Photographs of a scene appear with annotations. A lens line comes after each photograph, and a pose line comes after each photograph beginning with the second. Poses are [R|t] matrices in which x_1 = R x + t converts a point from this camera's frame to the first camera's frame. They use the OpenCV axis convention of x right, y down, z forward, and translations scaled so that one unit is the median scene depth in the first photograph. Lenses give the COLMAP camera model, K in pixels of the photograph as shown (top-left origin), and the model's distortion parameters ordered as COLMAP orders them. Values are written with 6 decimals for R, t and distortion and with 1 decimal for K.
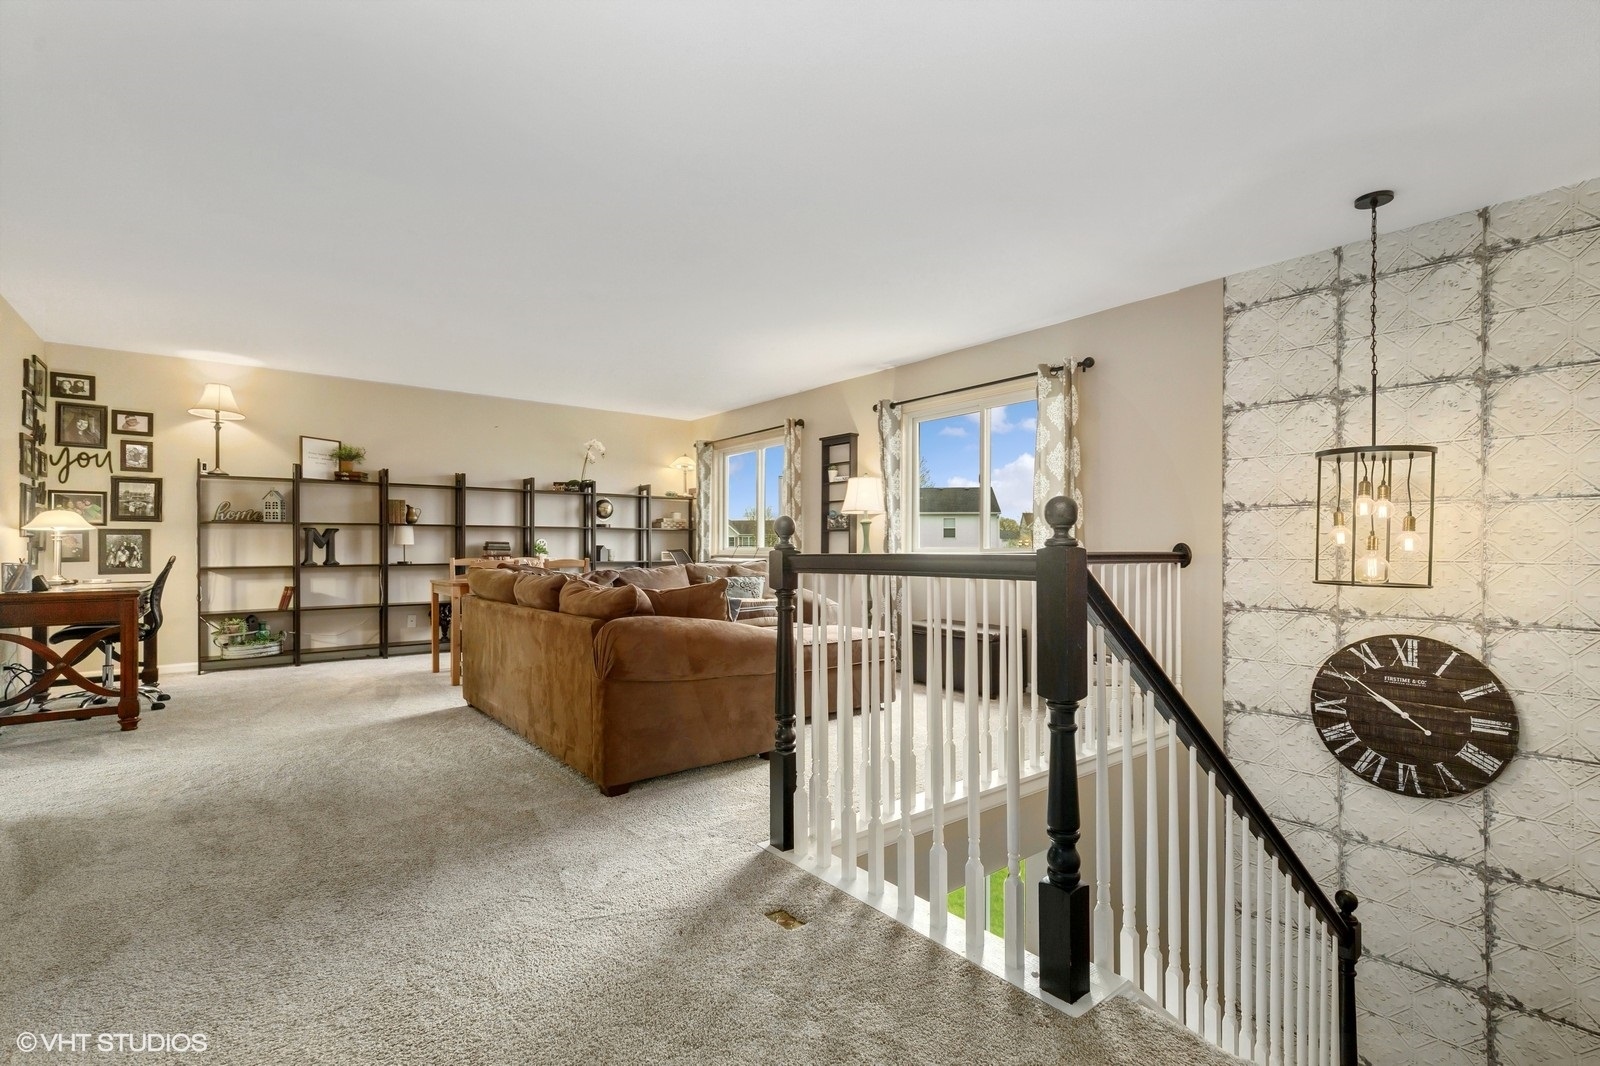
lens RADIAL K [[734.1, 0, 812.8], [0, 734.1, 541.9], [0, 0, 1]] dist [0.003844, -0.000438]
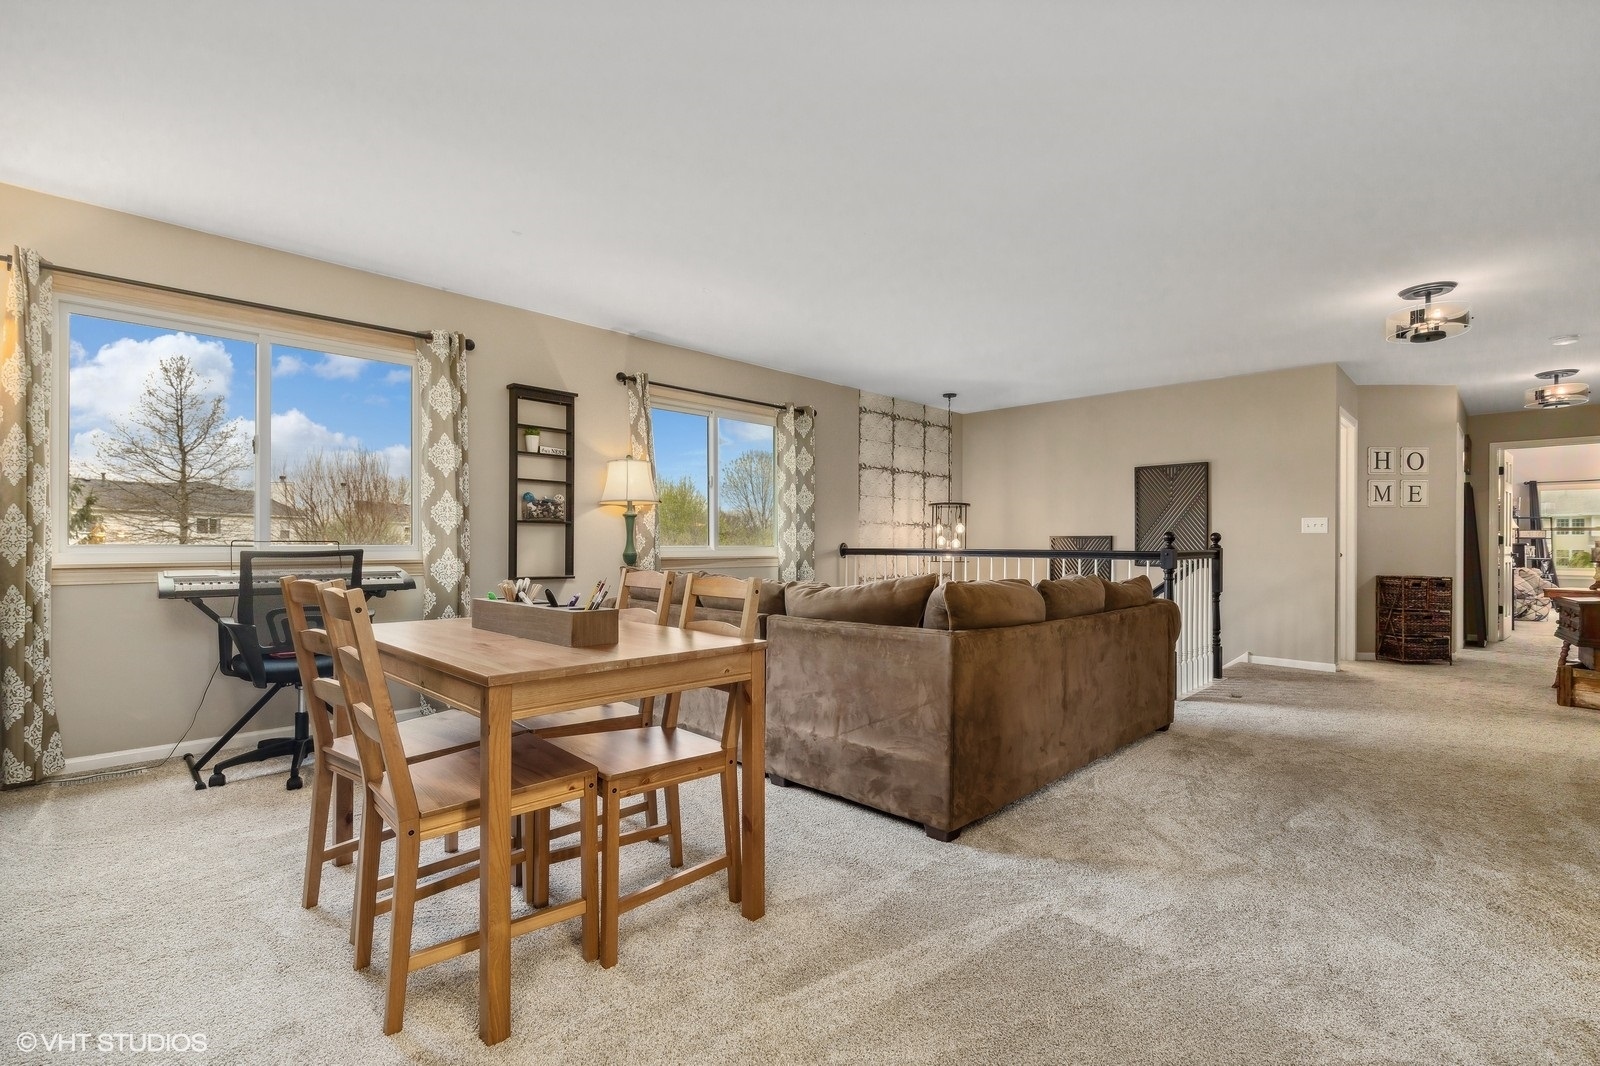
lens RADIAL K [[734.1, 0, 798.9], [0, 734.1, 535.7], [0, 0, 1]] dist [0.003844, -0.000438]
pose [[-0.118179, 0.010287, 0.992939, -1.132489], [-0.011136, 0.999870, -0.011685, 0.005806], [-0.992930, -0.012438, -0.118049, 1.342589]]
